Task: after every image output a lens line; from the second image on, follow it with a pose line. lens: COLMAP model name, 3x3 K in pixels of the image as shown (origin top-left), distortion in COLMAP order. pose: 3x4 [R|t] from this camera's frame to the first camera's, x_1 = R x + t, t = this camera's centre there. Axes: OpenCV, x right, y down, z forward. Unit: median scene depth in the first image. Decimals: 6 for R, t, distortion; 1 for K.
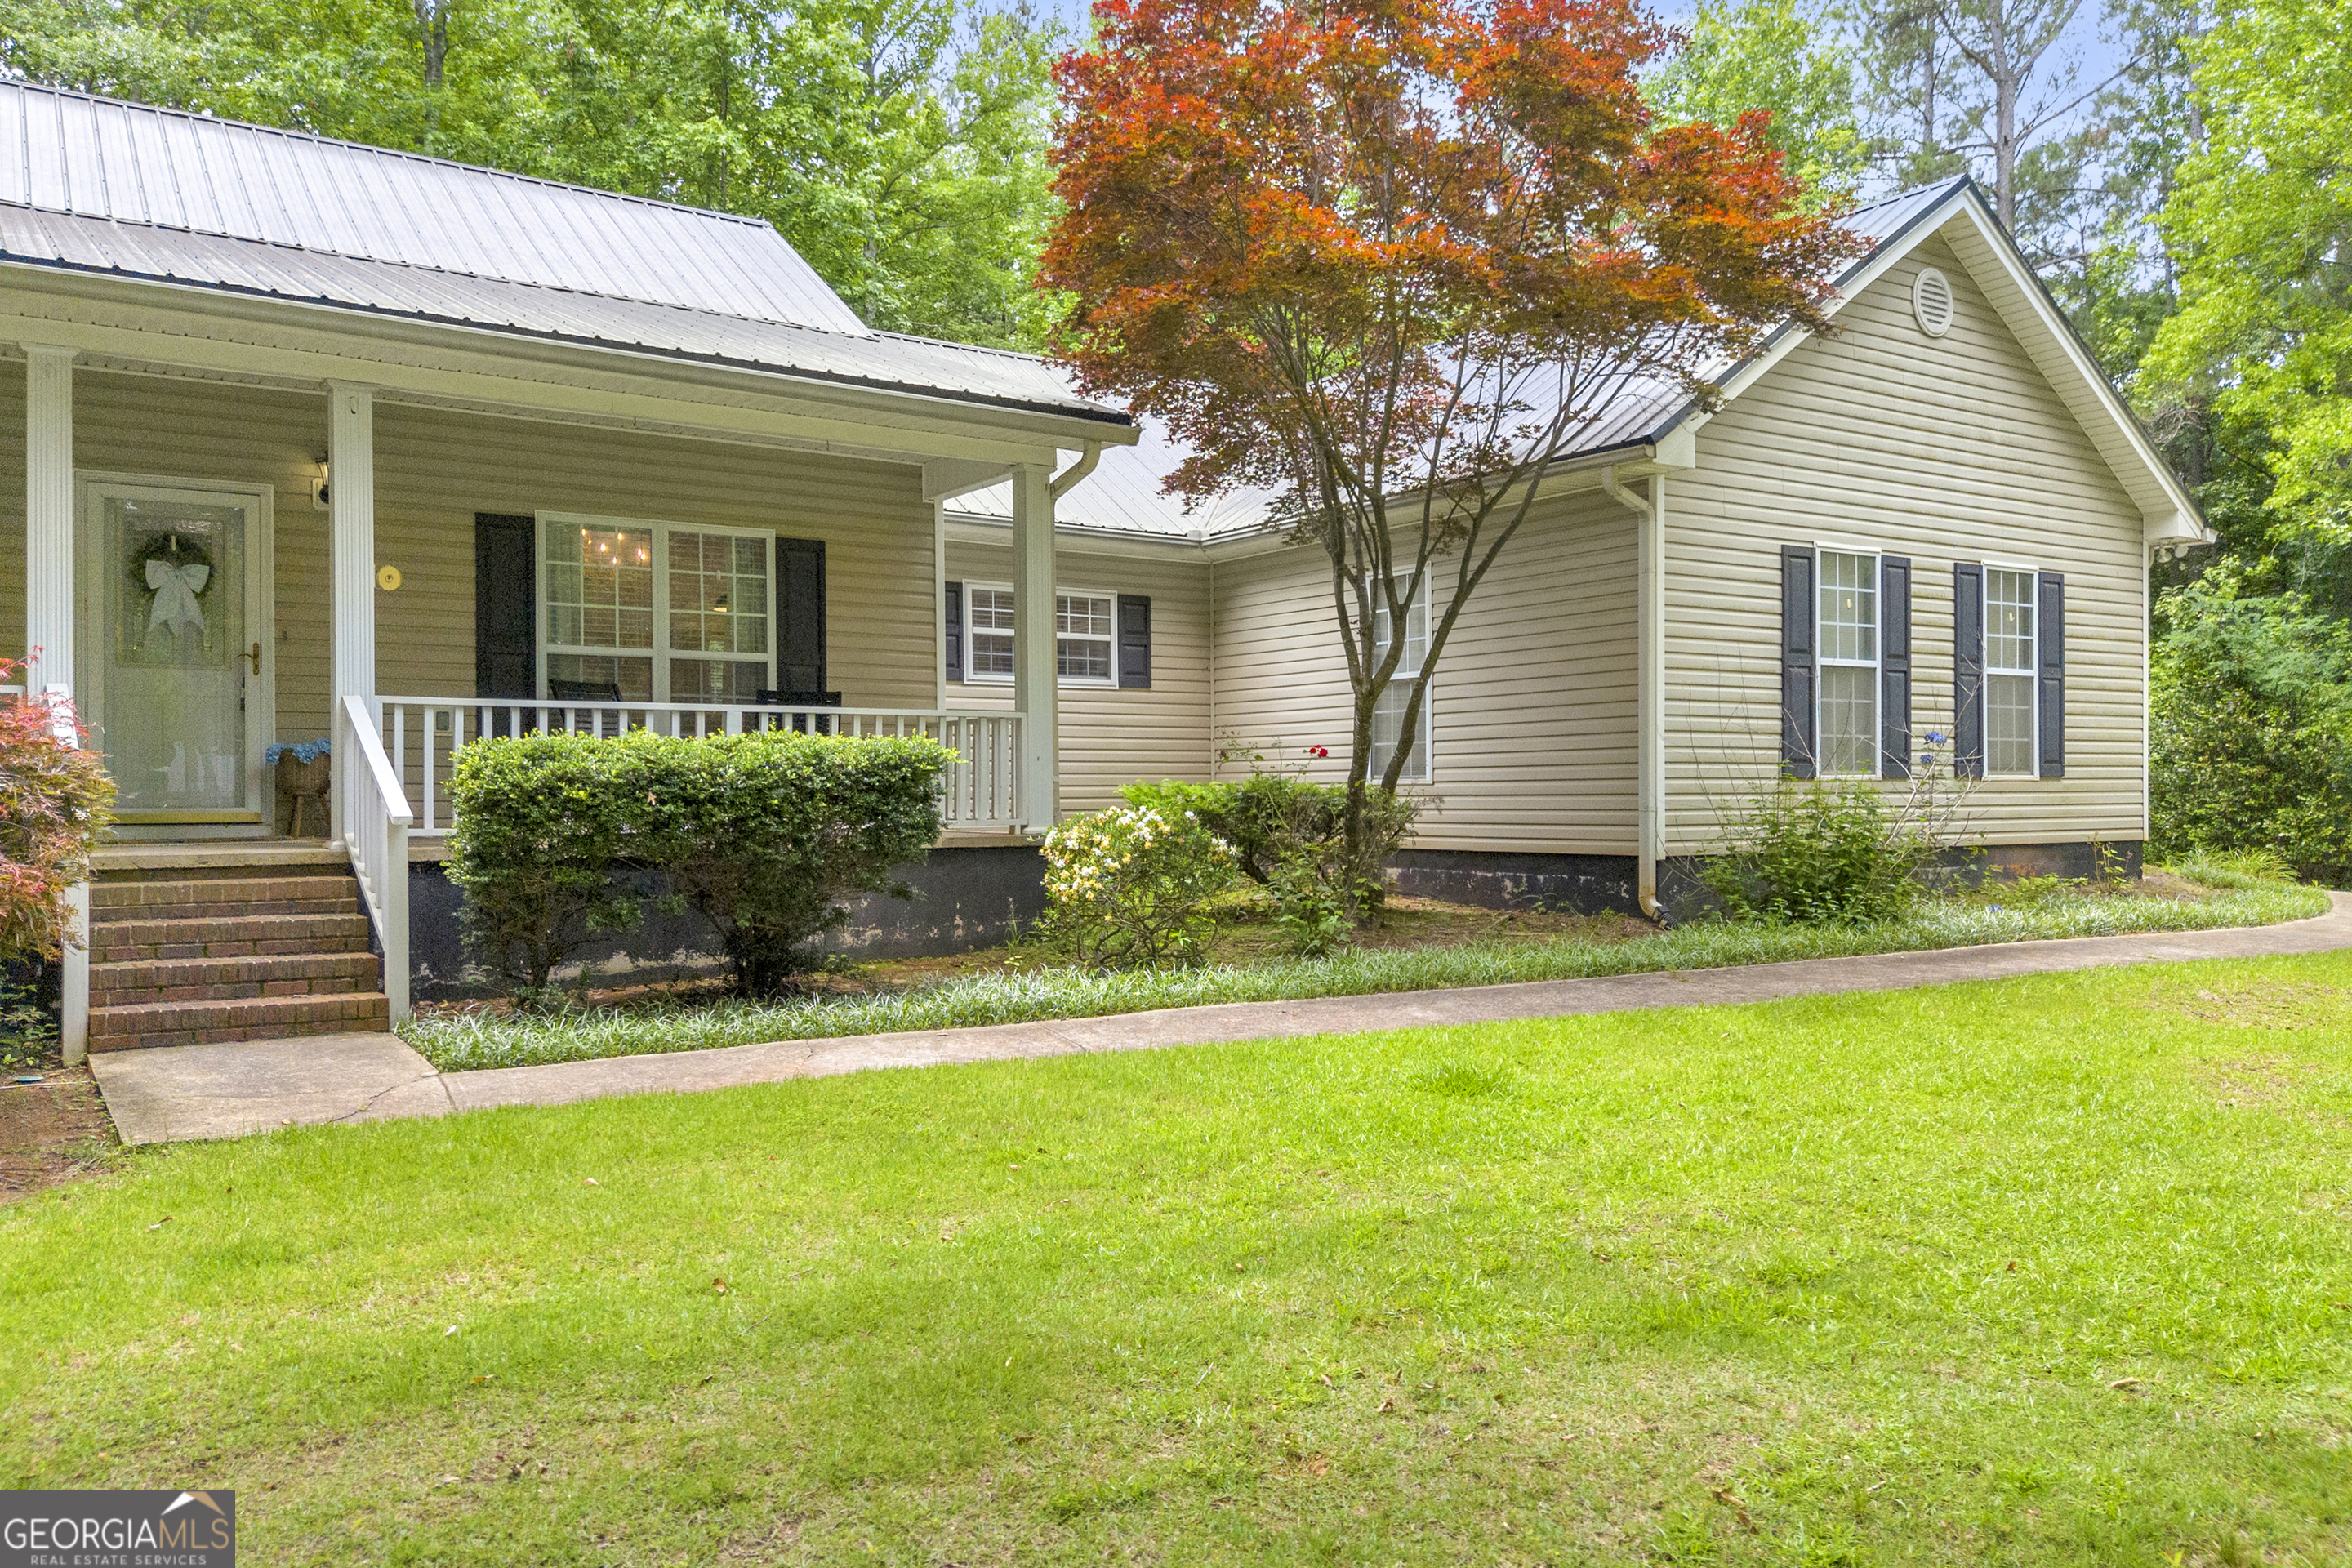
lens RADIAL K [[1754.6, 0, 1176.0], [0, 1754.6, 784.0], [0, 0, 1]] dist [0.251821, -0.487944]
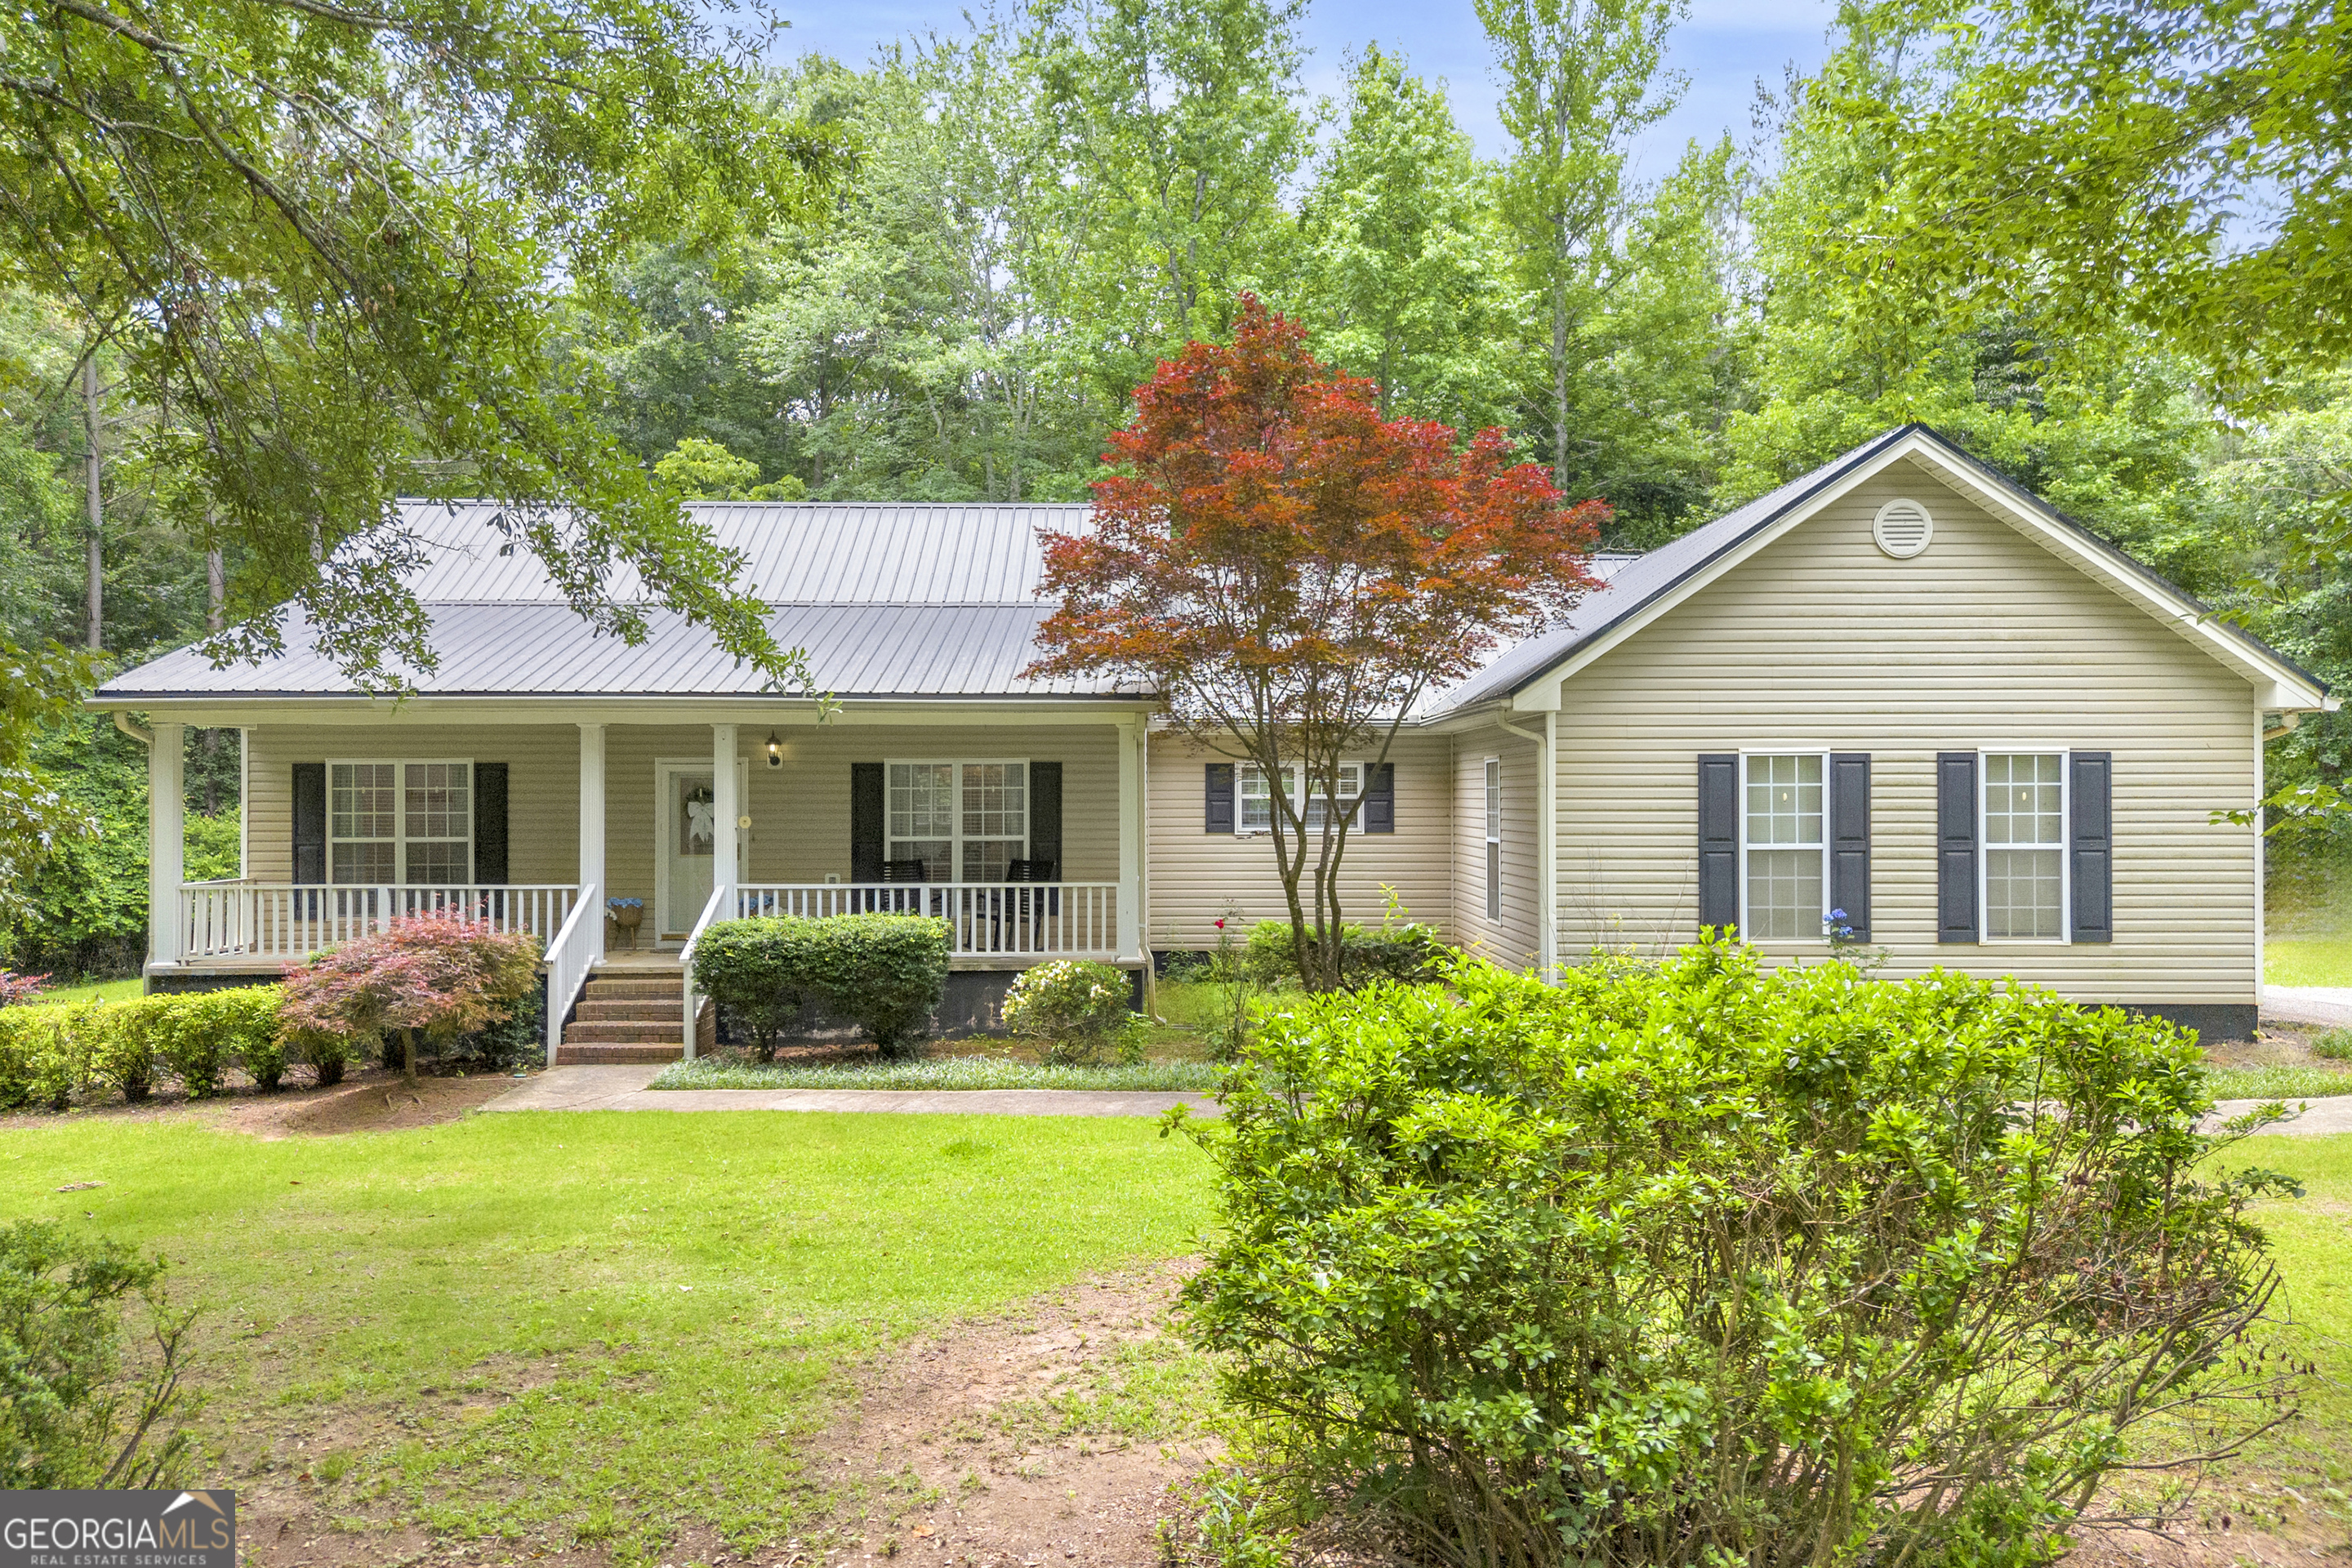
lens RADIAL K [[1811.6, 0, 1176.0], [0, 1811.6, 784.0], [0, 0, 1]] dist [0.043459, -0.003154]
pose [[0.822036, 0.001071, -0.569435, 0.755169], [0.001487, 0.999991, 0.004027, -0.118136], [0.569434, -0.004157, 0.822027, -0.233032]]
